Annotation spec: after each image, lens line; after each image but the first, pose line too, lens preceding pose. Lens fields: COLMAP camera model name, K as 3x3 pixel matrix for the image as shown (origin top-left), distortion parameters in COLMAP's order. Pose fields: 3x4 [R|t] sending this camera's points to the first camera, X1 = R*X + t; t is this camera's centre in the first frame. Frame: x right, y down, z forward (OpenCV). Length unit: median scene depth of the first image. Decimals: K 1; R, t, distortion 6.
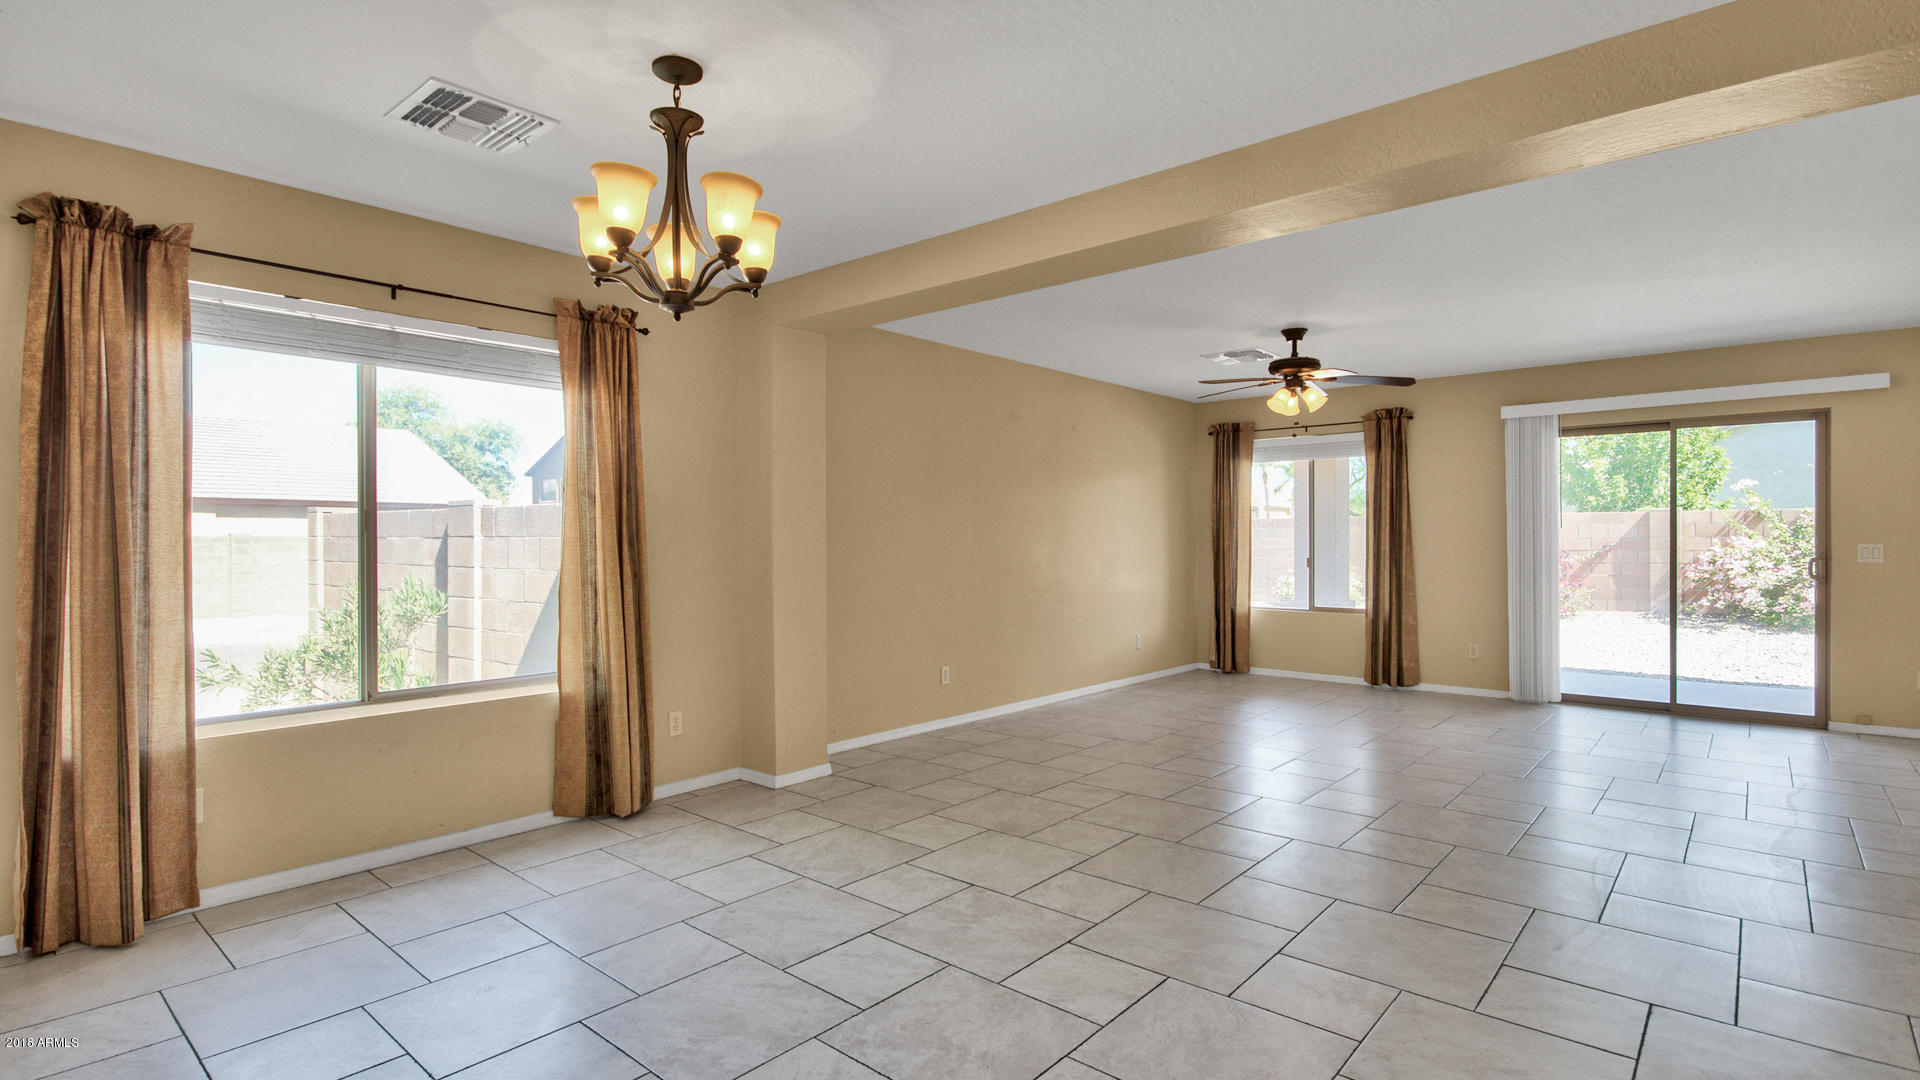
lens RADIAL K [[928.4, 0, 945.5], [0, 928.4, 540.2], [0, 0, 1]] dist [0.000733, -0.000527]
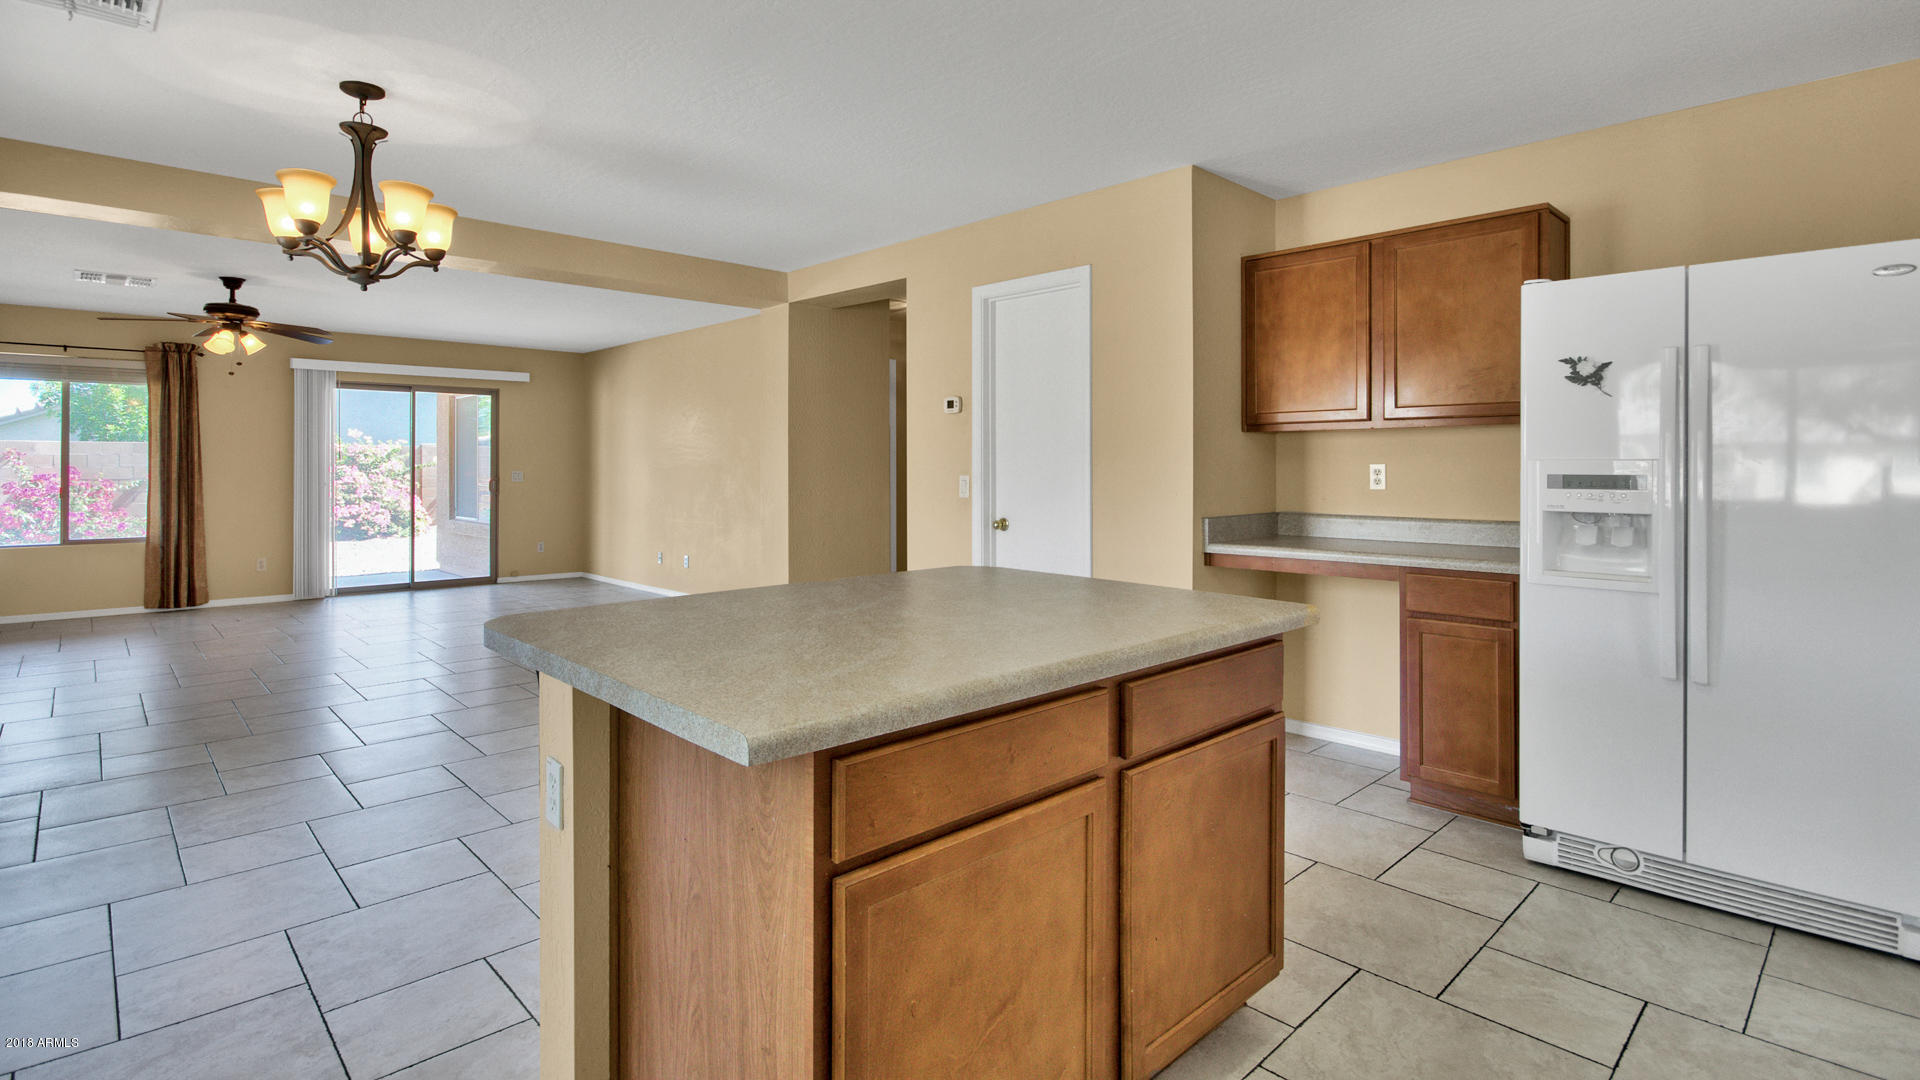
lens RADIAL K [[915.1, 0, 964.8], [0, 915.1, 468.1], [0, 0, 1]] dist [0.001980, -0.008667]
pose [[0.079911, 0.002247, 0.996799, -0.487977], [-0.000084, 0.999997, -0.002247, 0.001680], [-0.996802, 0.000096, 0.079911, 0.033405]]
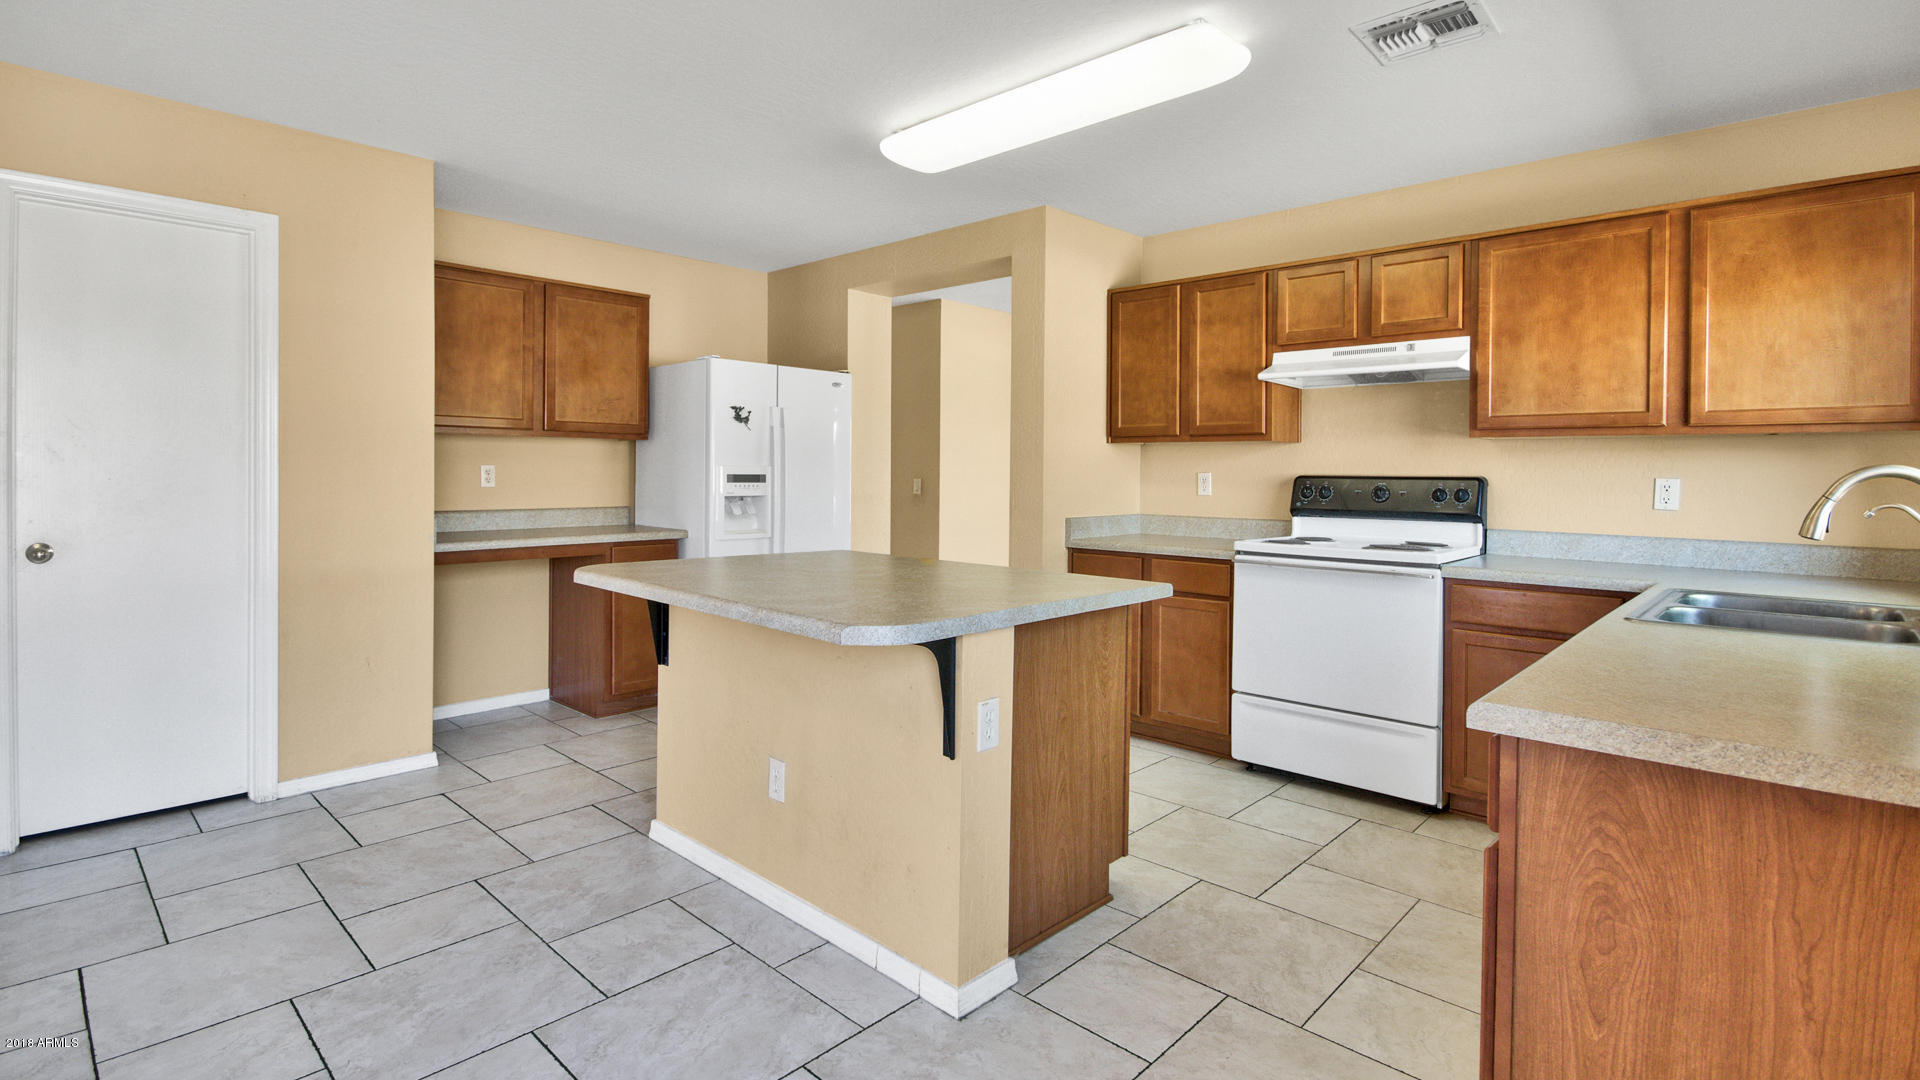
lens RADIAL K [[893.6, 0, 949.2], [0, 893.6, 476.5], [0, 0, 1]] dist [0.001202, 0.000381]
pose [[-0.999067, -0.006497, 0.042700, -0.271115], [-0.006215, 0.999958, 0.006741, -0.000225], [-0.042742, 0.006470, -0.999065, 0.437740]]
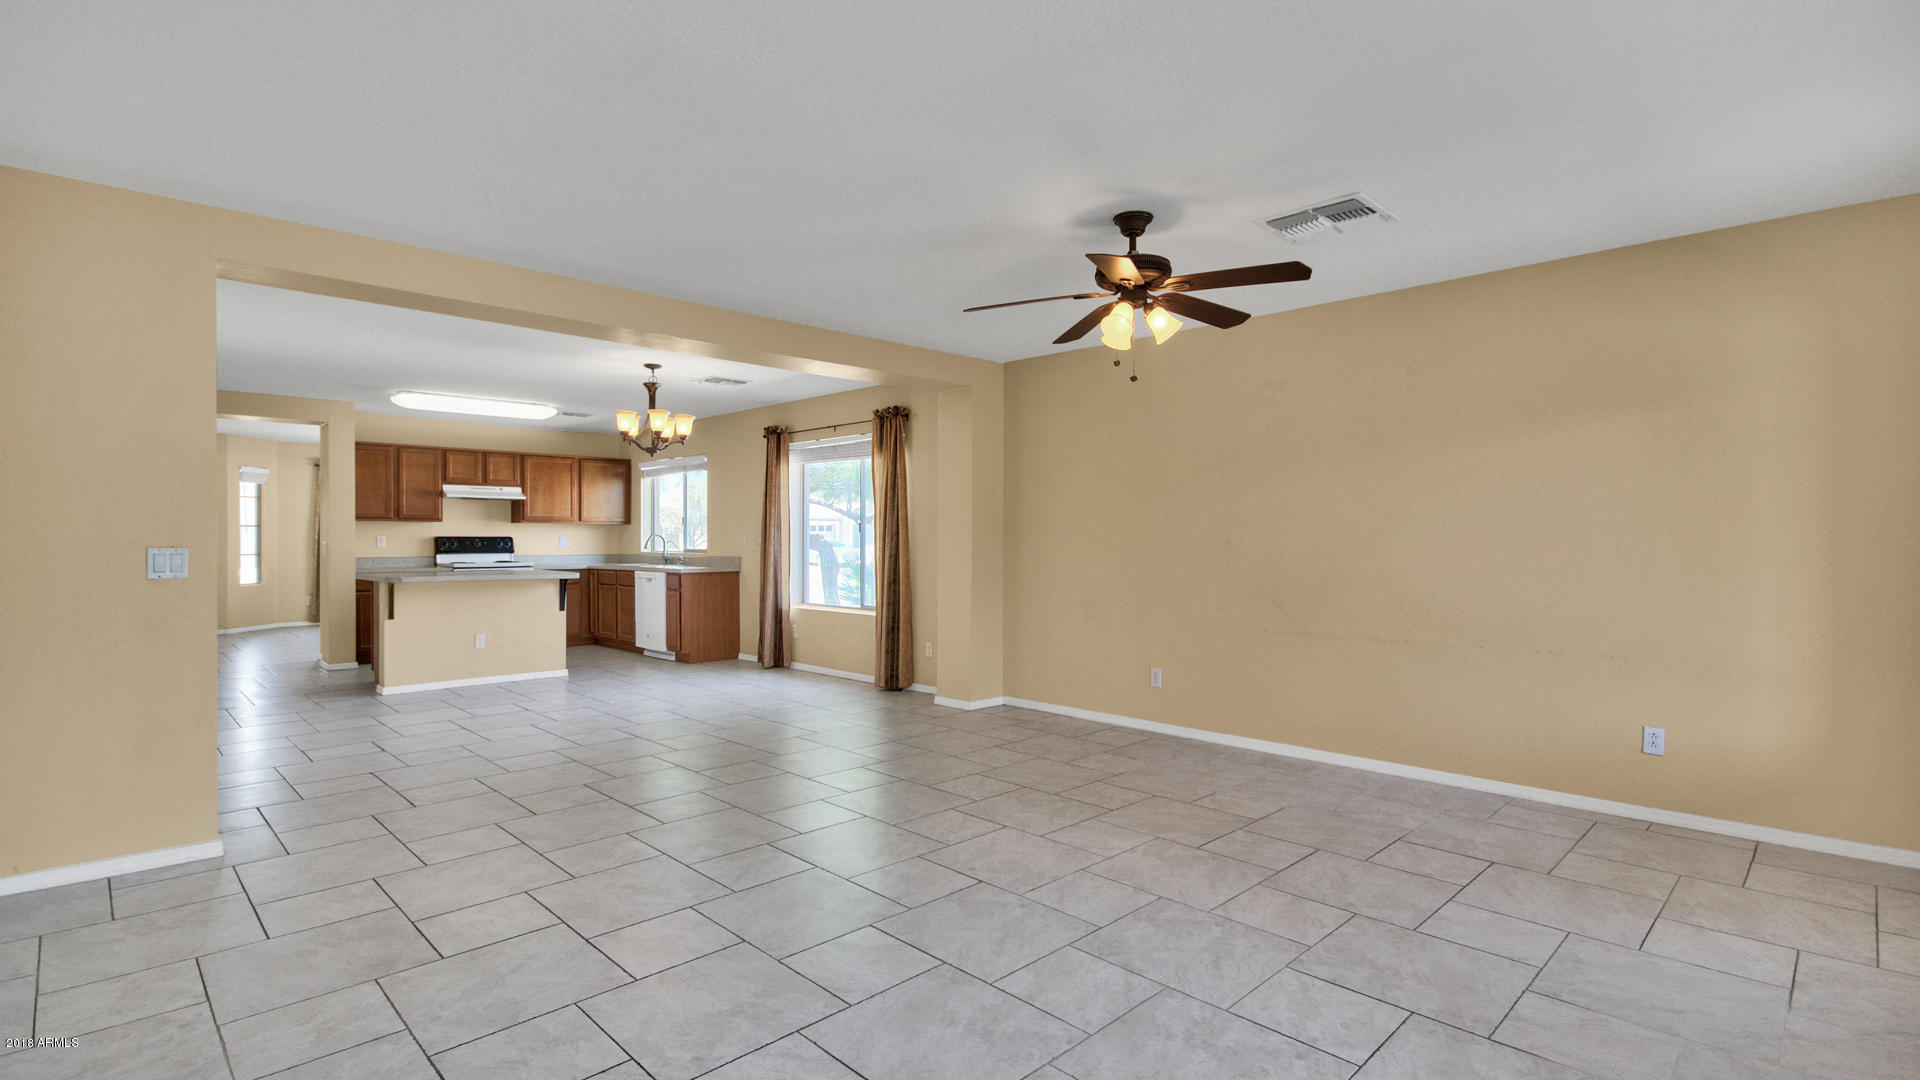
lens RADIAL K [[895.2, 0, 948.8], [0, 895.2, 543.7], [0, 0, 1]] dist [0.000153, 0.000027]
pose [[-0.077318, 0.010080, -0.996956, 0.777849], [-0.001237, 0.999947, 0.010207, -0.002554], [0.997006, 0.002022, -0.077301, 0.705791]]
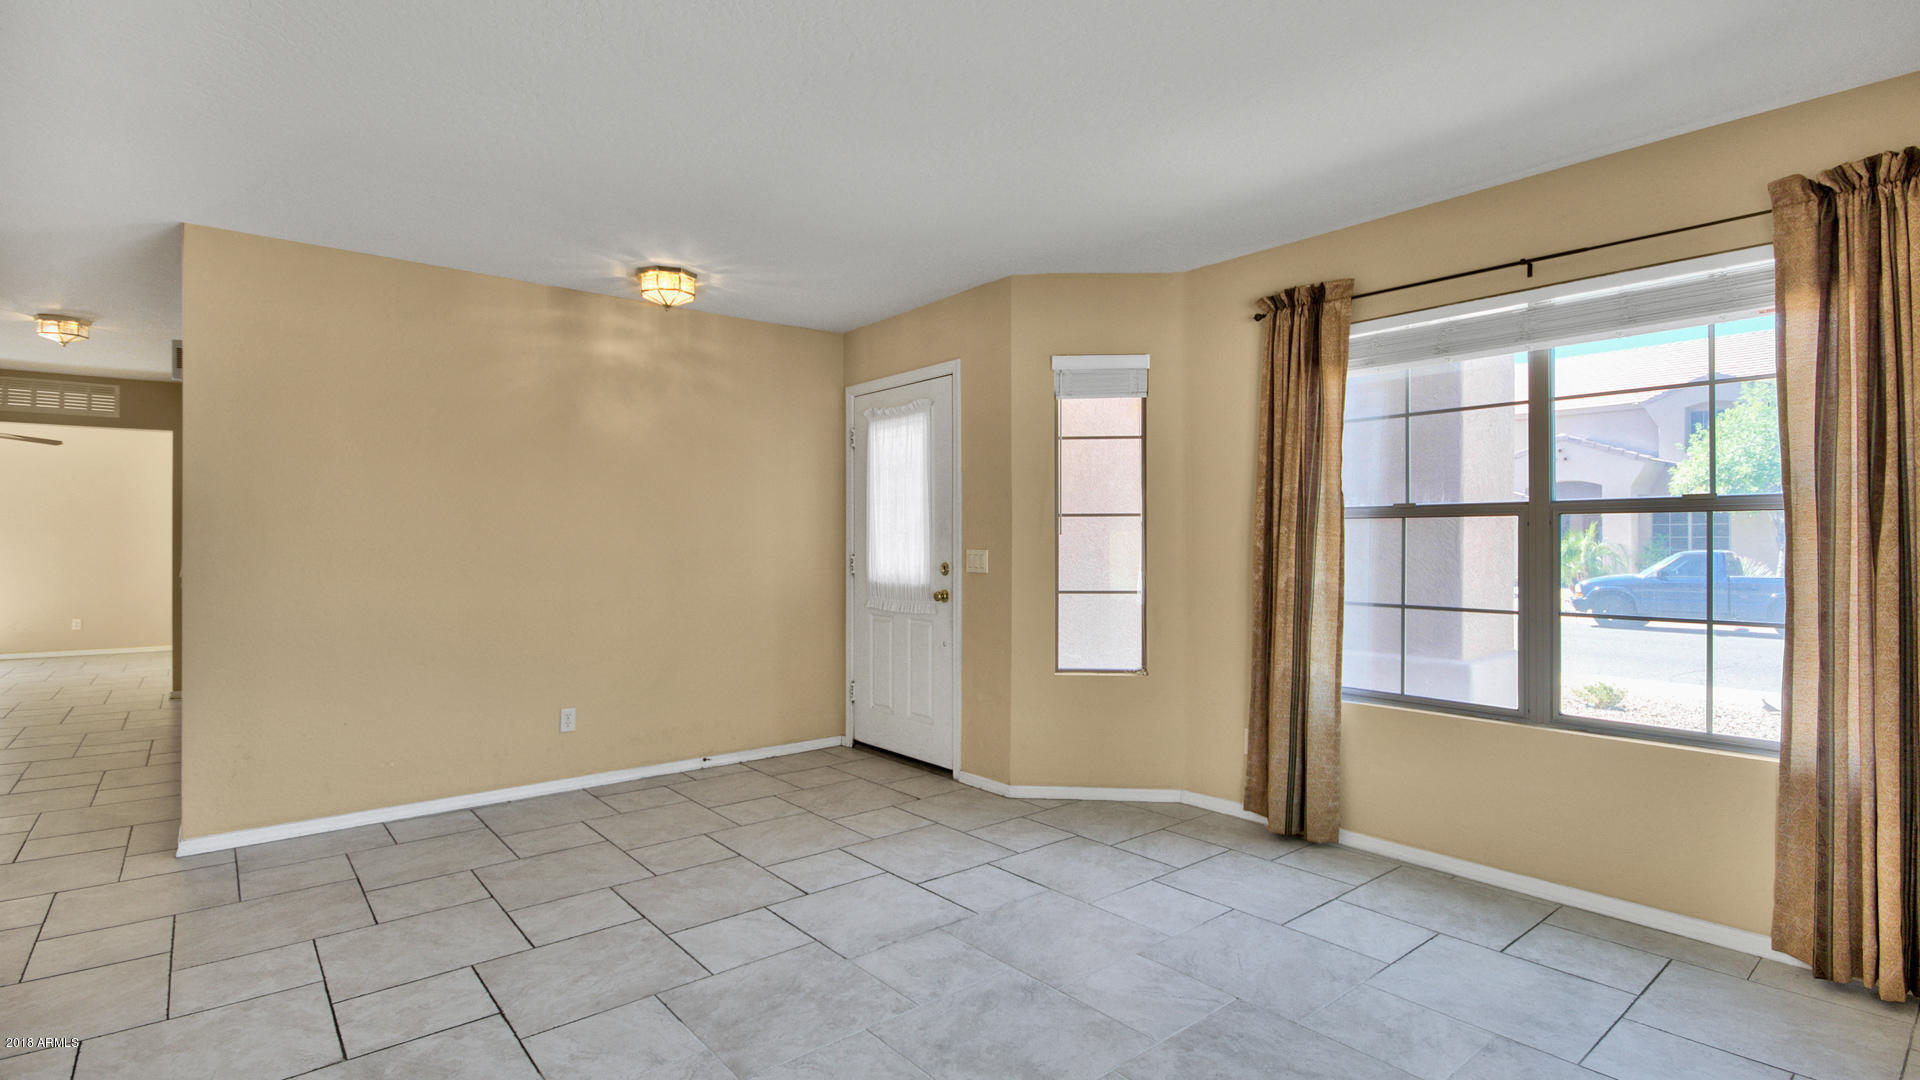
lens RADIAL K [[903.4, 0, 948.4], [0, 903.4, 544.6], [0, 0, 1]] dist [-0.002016, -0.000032]
pose [[-0.987560, 0.002970, 0.157216, -0.707059], [0.003553, 0.999988, 0.003431, 0.000915], [-0.157204, 0.003947, -0.987558, -0.052250]]
